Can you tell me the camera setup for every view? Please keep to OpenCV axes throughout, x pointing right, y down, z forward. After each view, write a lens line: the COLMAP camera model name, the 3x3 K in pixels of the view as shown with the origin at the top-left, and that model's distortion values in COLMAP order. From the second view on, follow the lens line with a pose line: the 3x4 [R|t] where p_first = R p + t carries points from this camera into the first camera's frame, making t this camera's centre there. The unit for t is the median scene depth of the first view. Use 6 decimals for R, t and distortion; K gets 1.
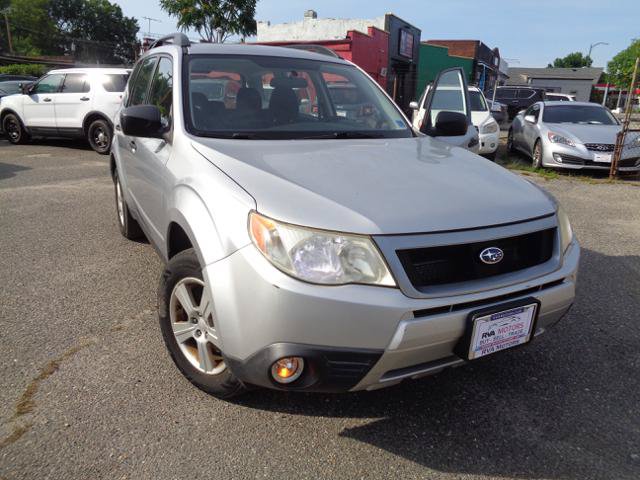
lens RADIAL K [[471.3, 0, 320.0], [0, 471.3, 240.0], [0, 0, 1]] dist [0.004113, -0.001247]
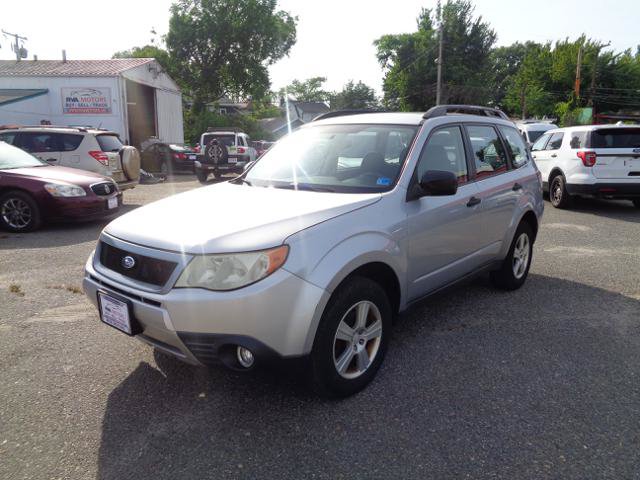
lens RADIAL K [[473.5, 0, 320.0], [0, 473.5, 240.0], [0, 0, 1]] dist [0.004692, 0.002805]
pose [[0.370198, 0.153913, -0.916113, 0.169907], [-0.258286, 0.964347, 0.057644, -0.024014], [0.892324, 0.215280, 0.396753, 0.082476]]
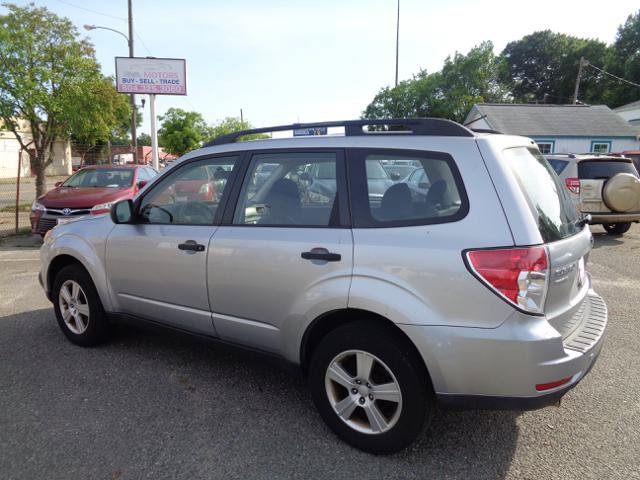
lens RADIAL K [[473.5, 0, 320.0], [0, 473.5, 240.0], [0, 0, 1]] dist [0.004692, 0.002805]
pose [[-0.875432, 0.041320, -0.481571, 0.054568], [-0.167533, 0.908634, 0.382514, -0.112960], [0.453377, 0.415544, -0.788525, 0.352507]]
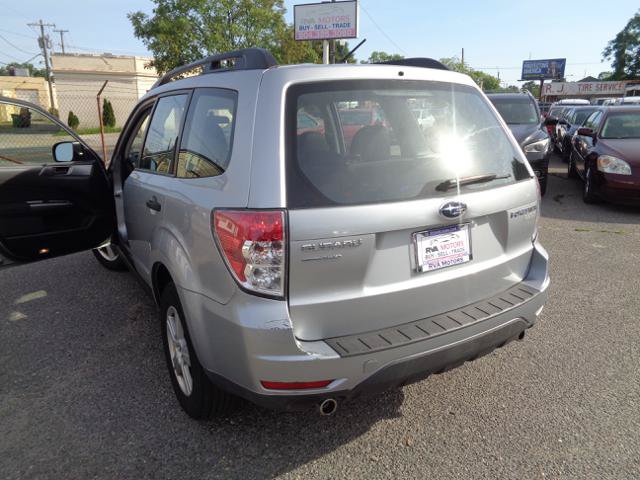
lens RADIAL K [[480.3, 0, 320.0], [0, 480.3, 240.0], [0, 0, 1]] dist [-0.002532, -0.003104]
pose [[-0.998326, -0.005275, -0.057588, -0.044351], [-0.034616, 0.852223, 0.522032, -0.119512], [0.046324, 0.523151, -0.850980, 0.366421]]
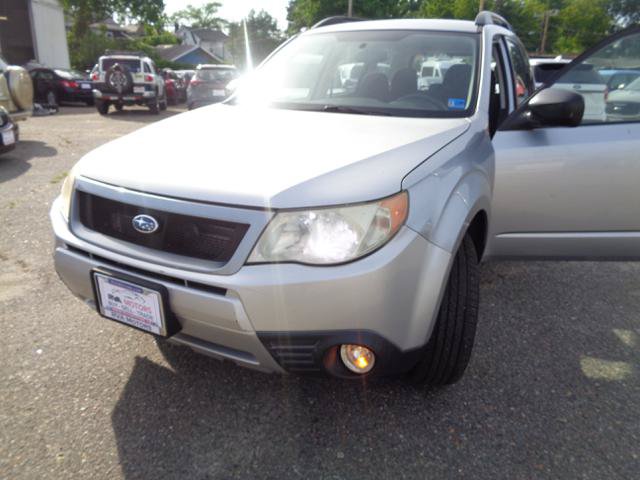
lens RADIAL K [[471.3, 0, 320.0], [0, 471.3, 240.0], [0, 0, 1]] dist [0.004113, -0.001247]
pose [[0.550127, 0.251911, -0.796179, 0.115457], [-0.248860, 0.959550, 0.131650, -0.012841], [0.797138, 0.125713, 0.590565, 0.064862]]
